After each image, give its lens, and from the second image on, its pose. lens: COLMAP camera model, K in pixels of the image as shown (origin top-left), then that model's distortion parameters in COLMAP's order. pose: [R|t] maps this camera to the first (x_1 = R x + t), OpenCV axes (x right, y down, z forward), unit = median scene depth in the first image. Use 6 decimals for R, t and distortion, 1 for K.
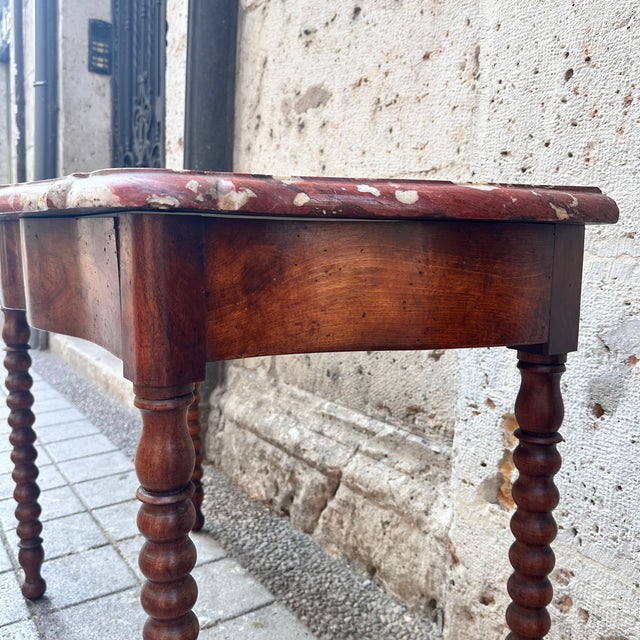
lens RADIAL K [[602.8, 0, 315.0], [0, 602.8, 320.7], [0, 0, 1]] dist [0.137684, -0.297782]
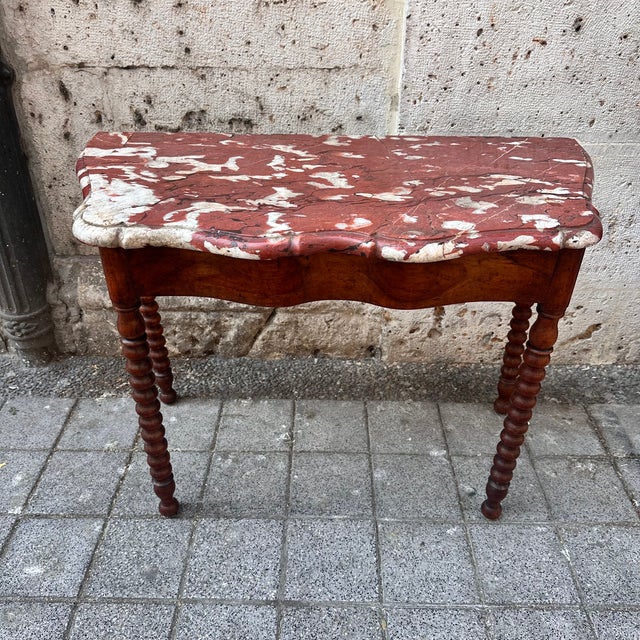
lens RADIAL K [[596.3, 0, 319.0], [0, 596.3, 321.2], [0, 0, 1]] dist [0.133560, -0.250363]
pose [[0.577372, -0.459323, 0.675029, -0.881682], [0.108377, 0.862552, 0.494225, -0.397577], [-0.809256, -0.212194, 0.547794, 0.196807]]
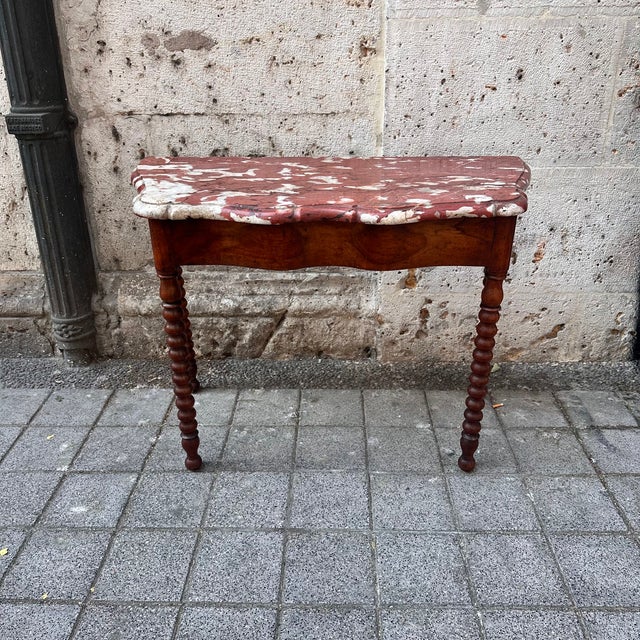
lens RADIAL K [[593.2, 0, 323.3], [0, 593.2, 317.9], [0, 0, 1]] dist [0.176649, -0.366583]
pose [[0.584613, -0.369060, 0.722511, -1.112770], [0.122268, 0.920453, 0.371237, -0.323696], [-0.802046, -0.128690, 0.583233, 0.005930]]
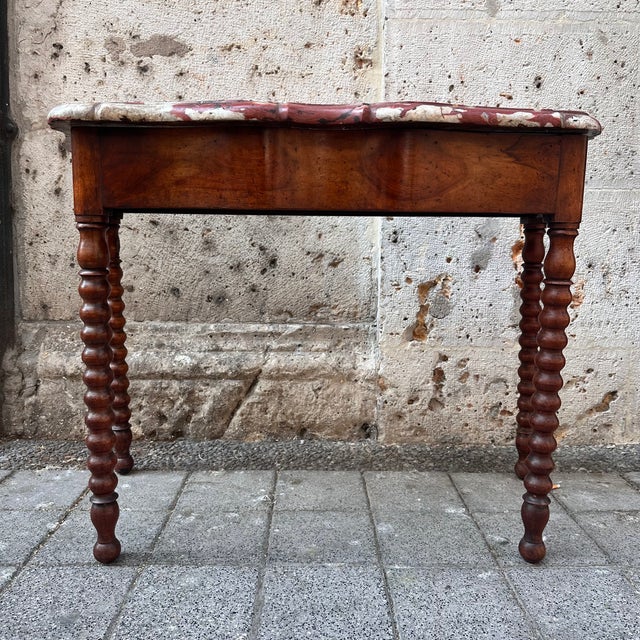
lens RADIAL K [[596.7, 0, 320.6], [0, 596.7, 314.5], [0, 0, 1]] dist [0.113921, -0.212152]
pose [[0.553808, -0.117695, 0.824284, -0.933966], [0.104524, 0.991955, 0.071410, 0.068177], [-0.826058, 0.046610, 0.561654, 0.229509]]
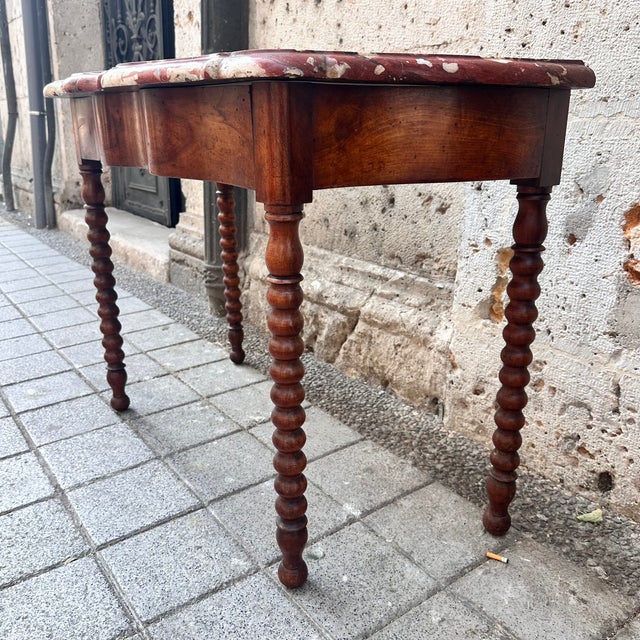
lens RADIAL K [[599.2, 0, 315.7], [0, 599.2, 322.4], [0, 0, 1]] dist [0.155562, -0.331314]
pose [[0.999263, -0.021353, 0.031886, -0.090449], [0.014942, 0.981819, 0.189231, 0.043664], [-0.035347, -0.188615, 0.981415, -0.205040]]
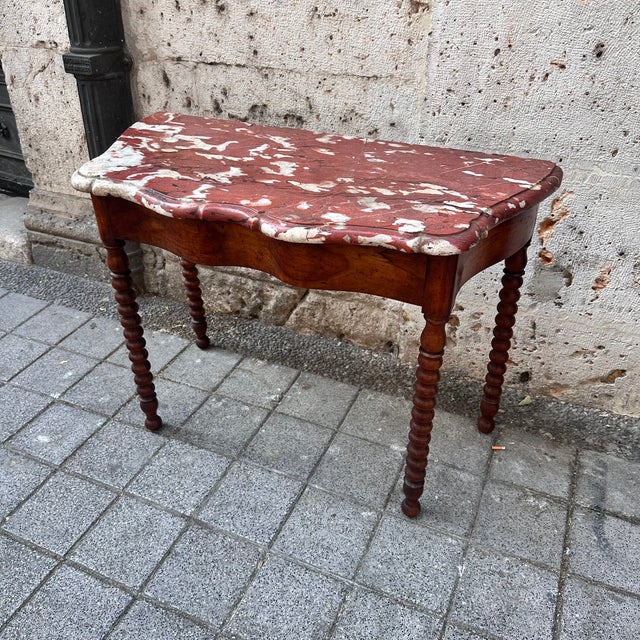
lens RADIAL K [[594.6, 0, 321.7], [0, 594.6, 313.1], [0, 0, 1]] dist [0.152135, -0.301506]
pose [[0.849161, -0.294523, 0.438385, -0.642671], [0.080210, 0.892356, 0.444148, -0.367461], [-0.522007, -0.341991, 0.781378, -0.206762]]
